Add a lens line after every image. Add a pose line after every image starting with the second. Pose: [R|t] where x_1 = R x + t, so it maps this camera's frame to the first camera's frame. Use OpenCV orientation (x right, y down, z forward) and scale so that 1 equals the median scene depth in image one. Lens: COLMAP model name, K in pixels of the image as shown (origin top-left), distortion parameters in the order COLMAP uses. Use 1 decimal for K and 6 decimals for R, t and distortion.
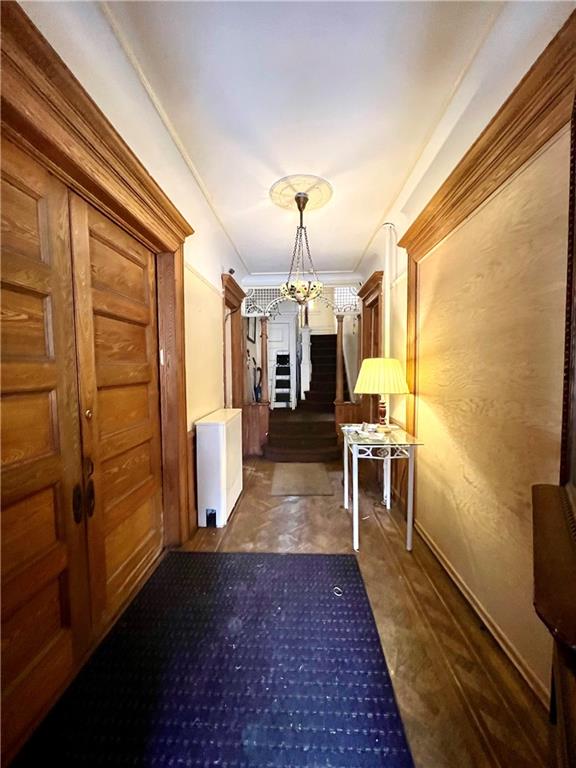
lens RADIAL K [[306.0, 0, 288.0], [0, 306.0, 384.0], [0, 0, 1]] dist [0.000495, 0.000070]
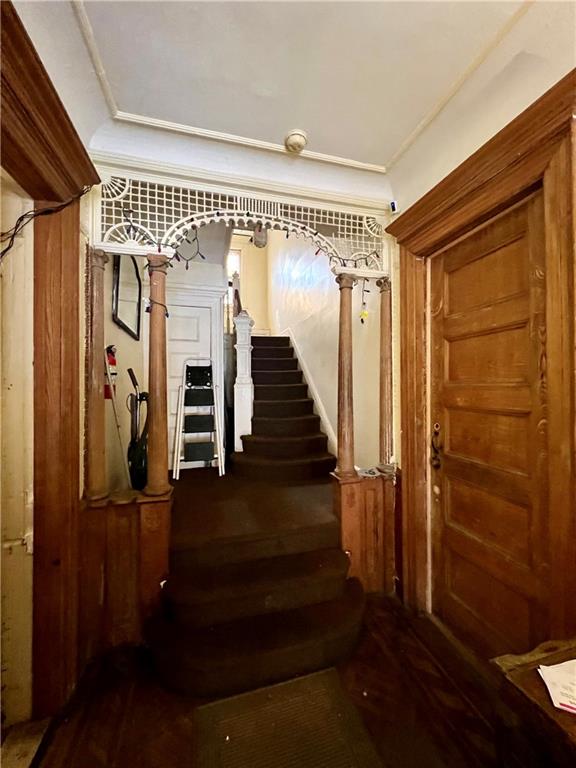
lens RADIAL K [[306.0, 0, 288.0], [0, 306.0, 384.0], [0, 0, 1]] dist [0.000495, 0.000070]
pose [[0.952279, 0.006457, 0.305159, -0.033638], [0.011893, 0.998232, -0.058233, -0.036258], [-0.304996, 0.059083, 0.950519, 0.503719]]
